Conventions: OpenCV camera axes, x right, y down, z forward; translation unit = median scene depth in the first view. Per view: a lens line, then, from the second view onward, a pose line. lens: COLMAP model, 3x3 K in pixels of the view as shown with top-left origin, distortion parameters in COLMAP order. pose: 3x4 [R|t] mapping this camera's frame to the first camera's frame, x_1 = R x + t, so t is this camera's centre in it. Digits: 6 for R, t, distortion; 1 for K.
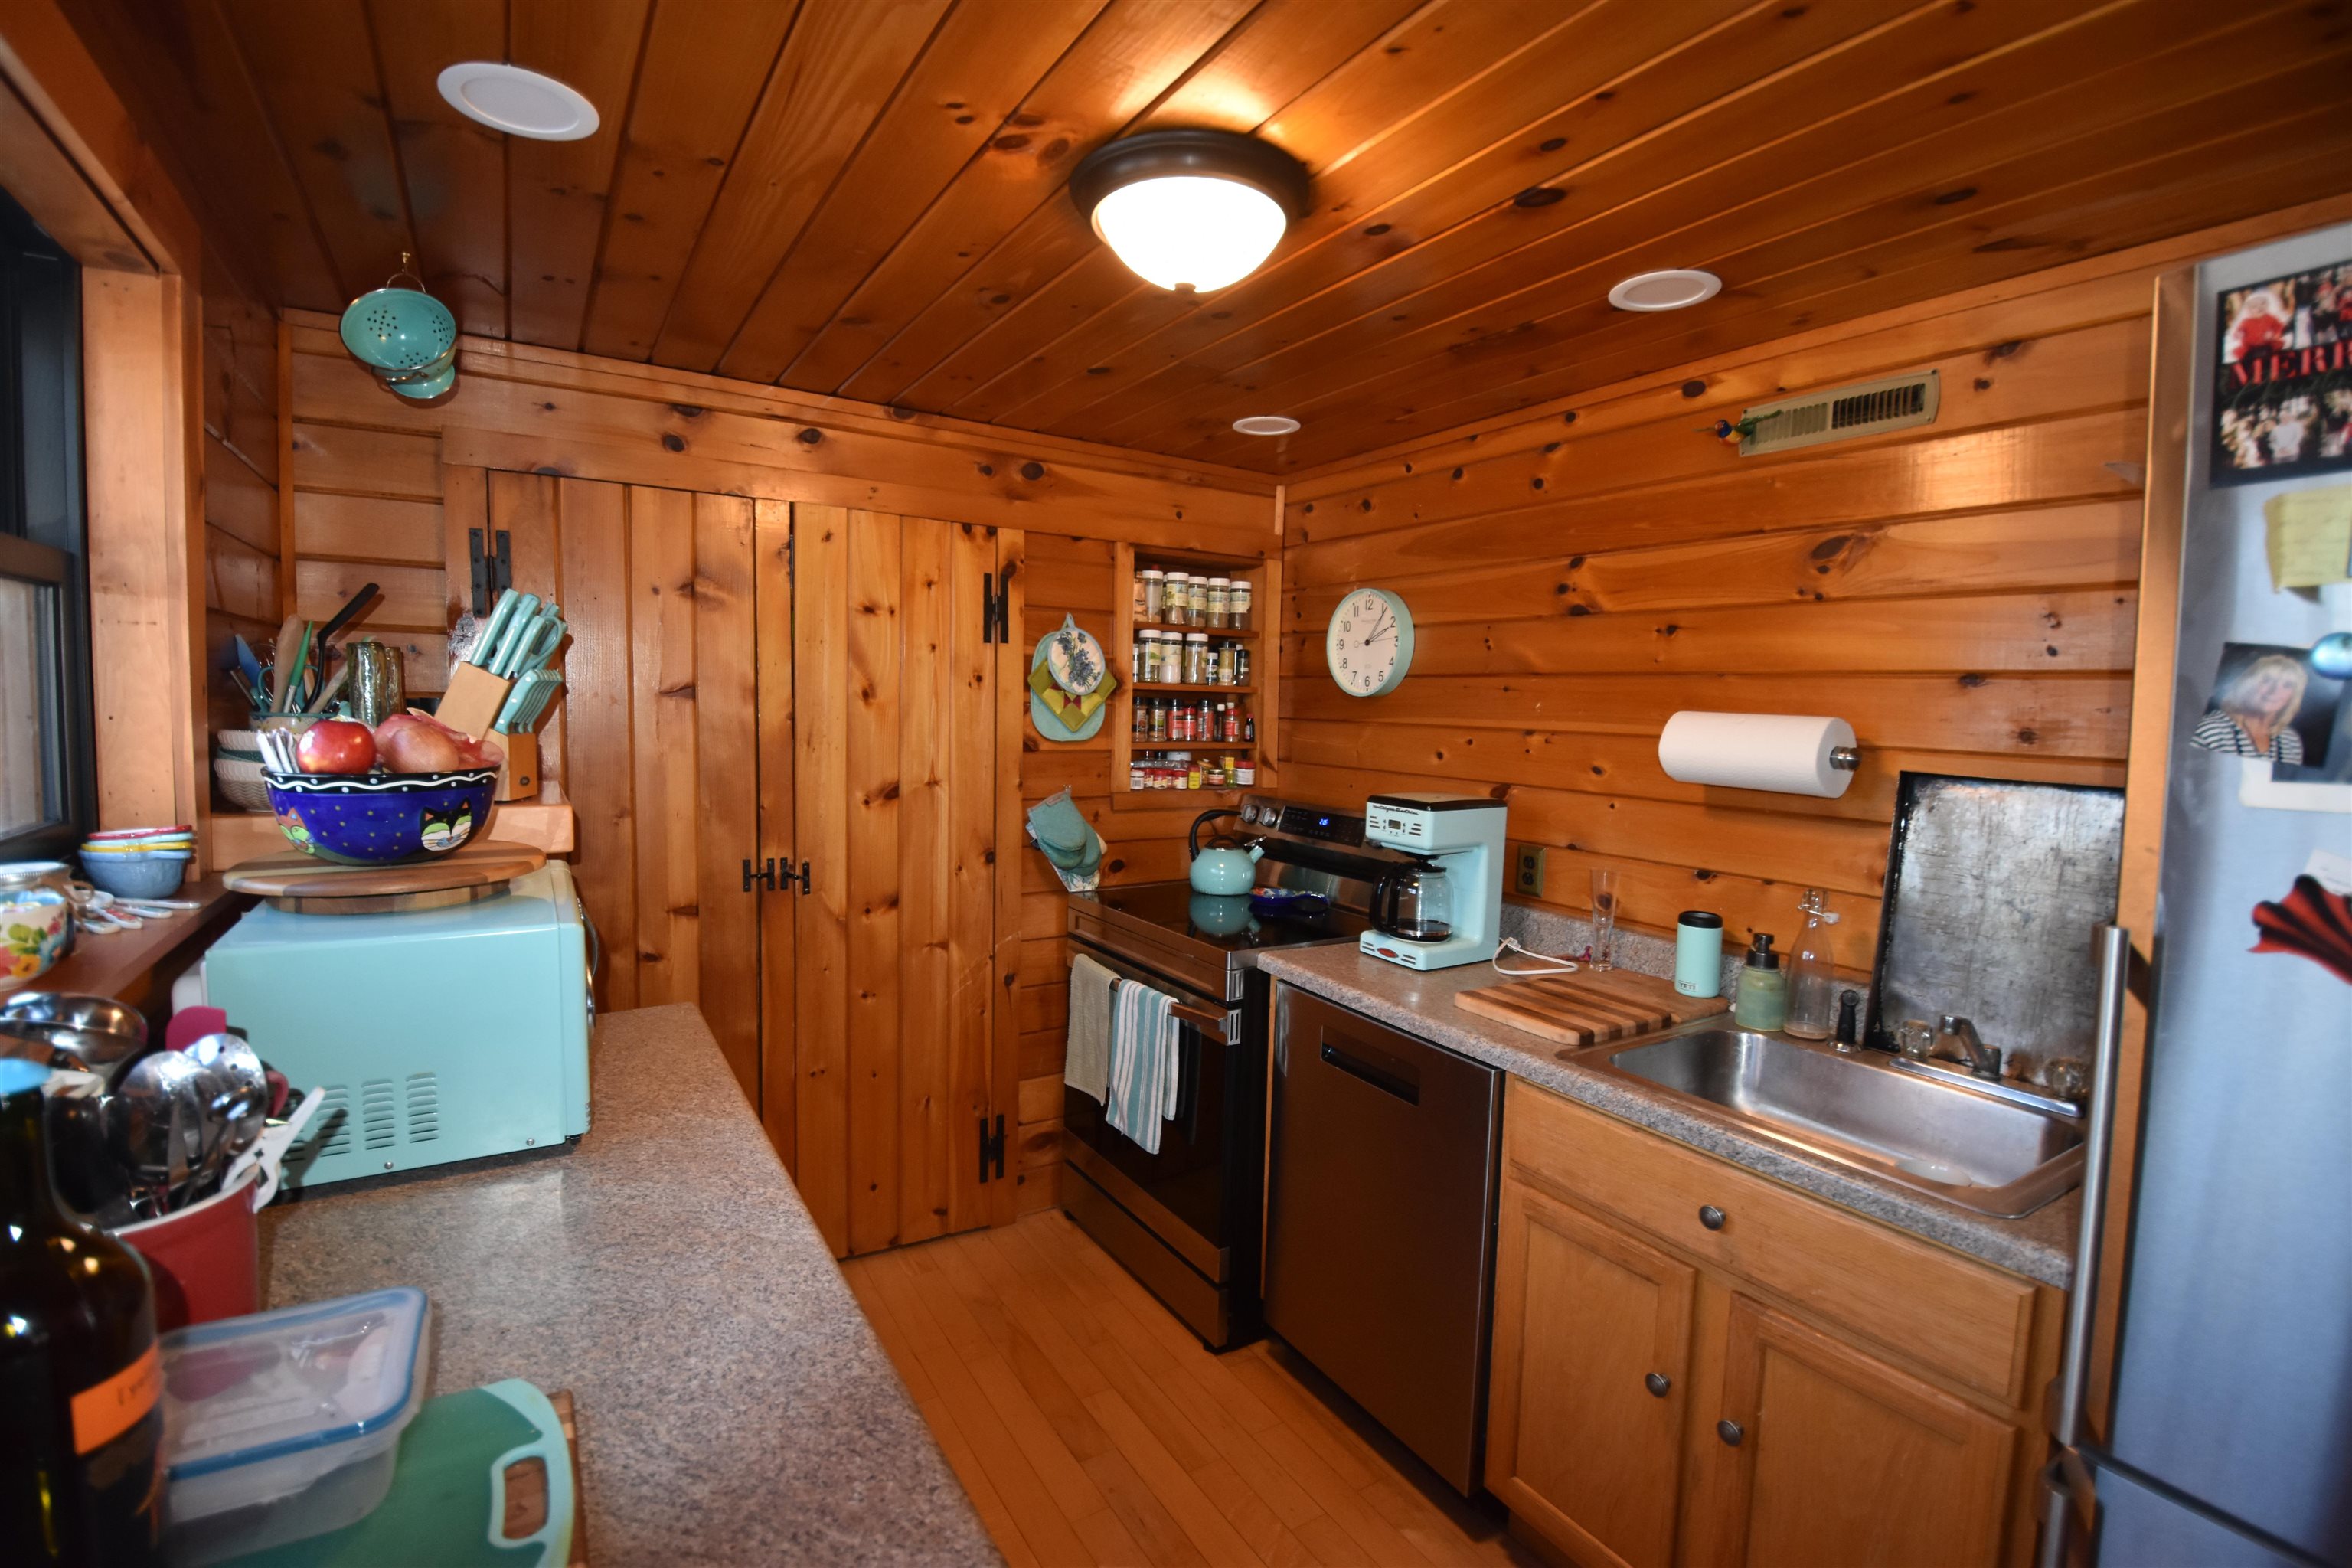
lens RADIAL K [[1050.5, 0, 1144.9], [0, 1050.5, 780.4], [0, 0, 1]] dist [-0.007570, -0.011627]
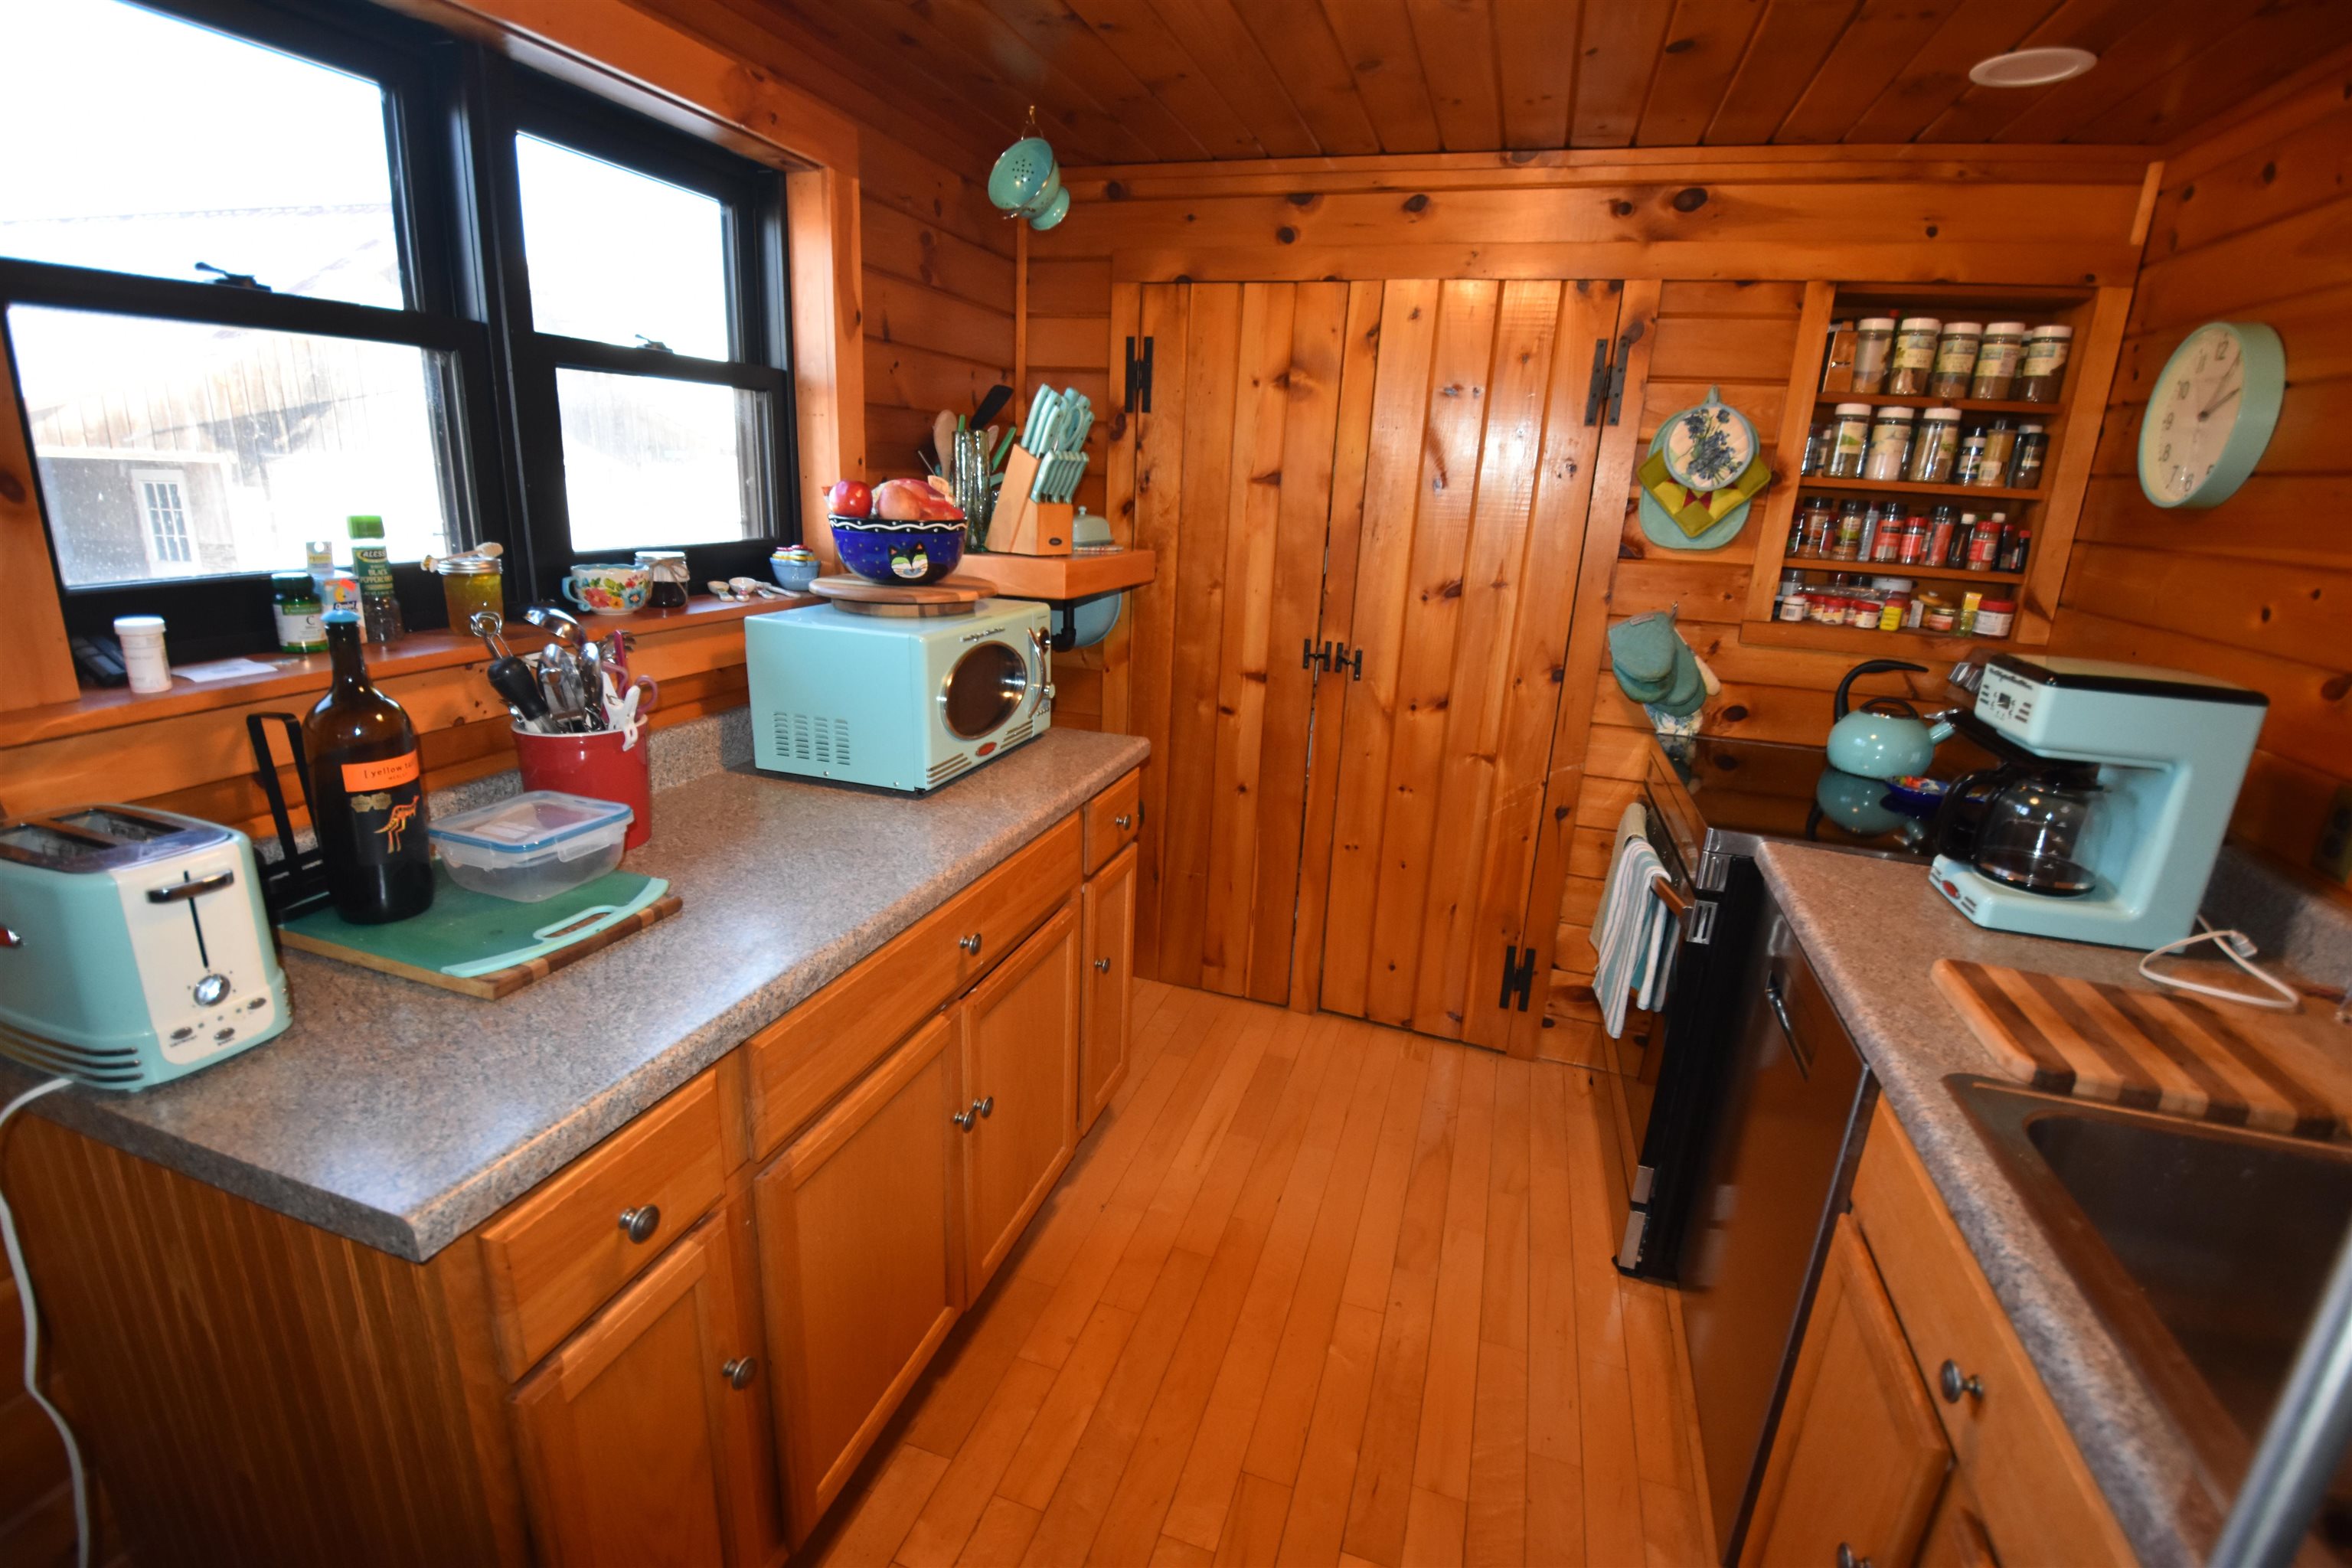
lens RADIAL K [[1050.5, 0, 1153.4], [0, 1050.5, 785.1], [0, 0, 1]] dist [-0.007570, -0.011627]
pose [[0.635037, 0.224806, -0.739047, 0.363879], [-0.089255, 0.971663, 0.218870, -0.000929], [0.767308, -0.073027, 0.637107, 0.176247]]
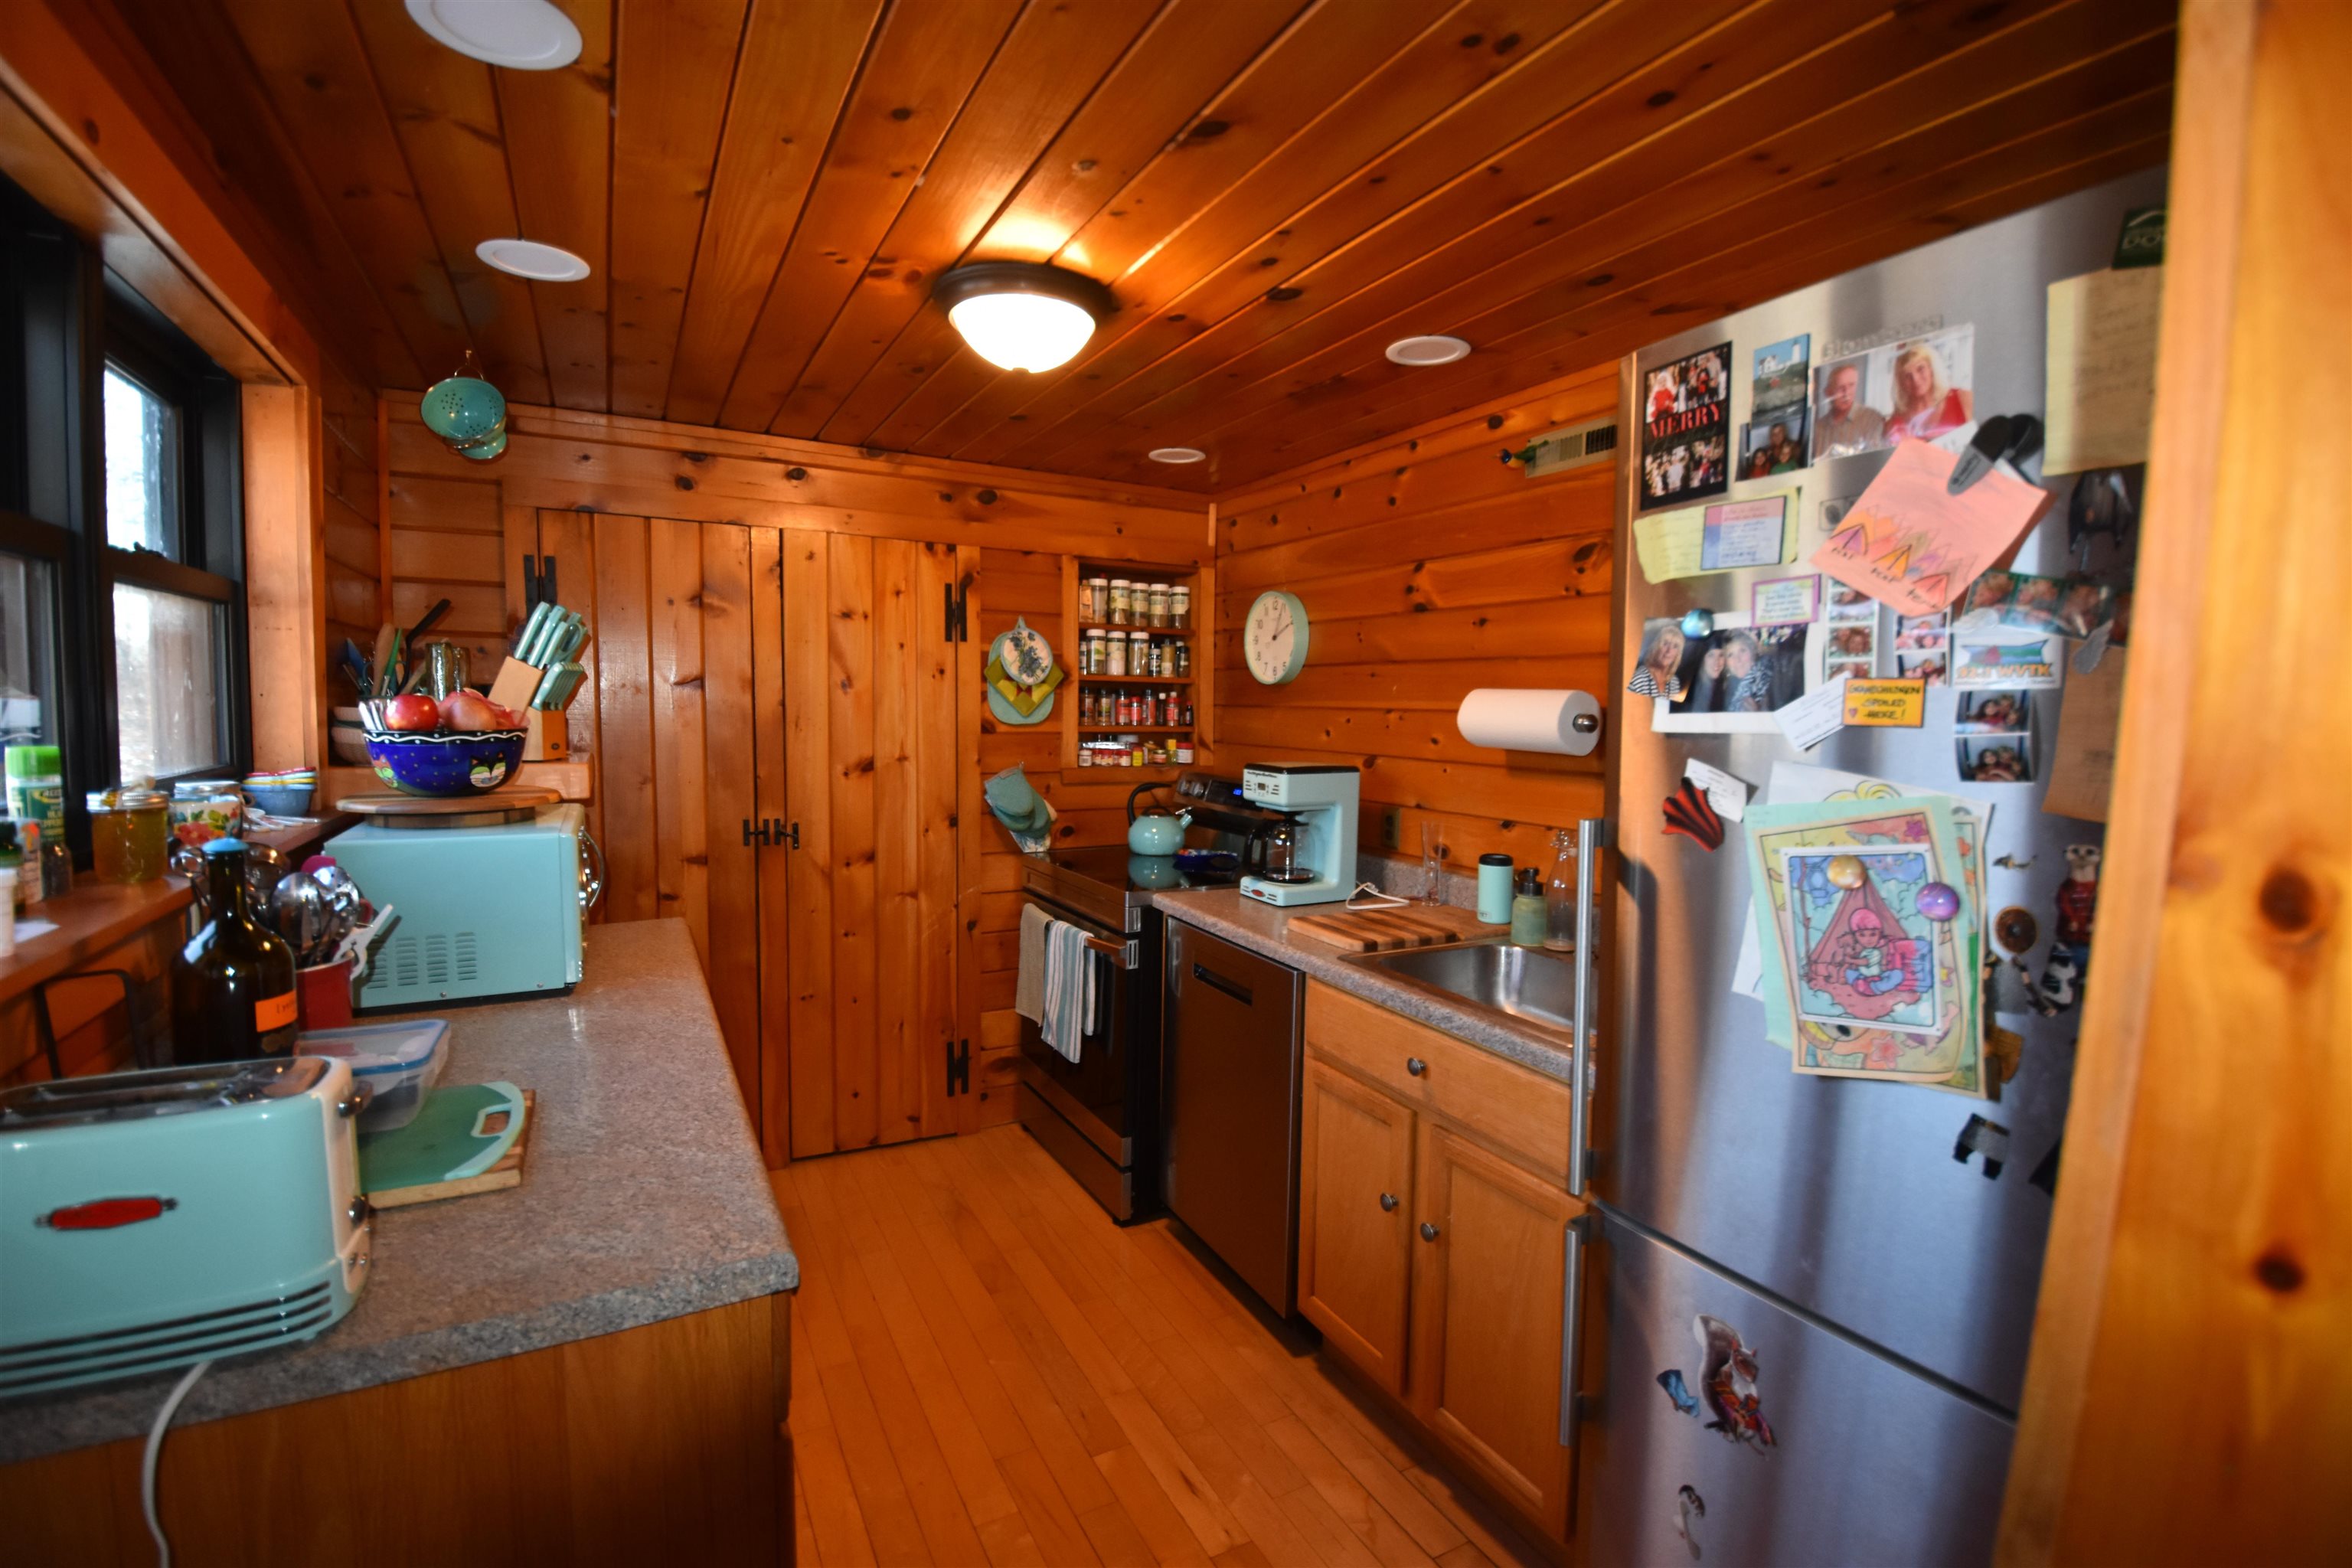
lens RADIAL K [[1050.5, 0, 1158.7], [0, 1050.5, 781.7], [0, 0, 1]] dist [-0.007570, -0.011627]
pose [[0.998105, -0.003988, -0.061412, 0.181596], [0.003742, 0.999985, -0.004119, 0.038603], [0.061428, 0.003881, 0.998104, -0.200067]]
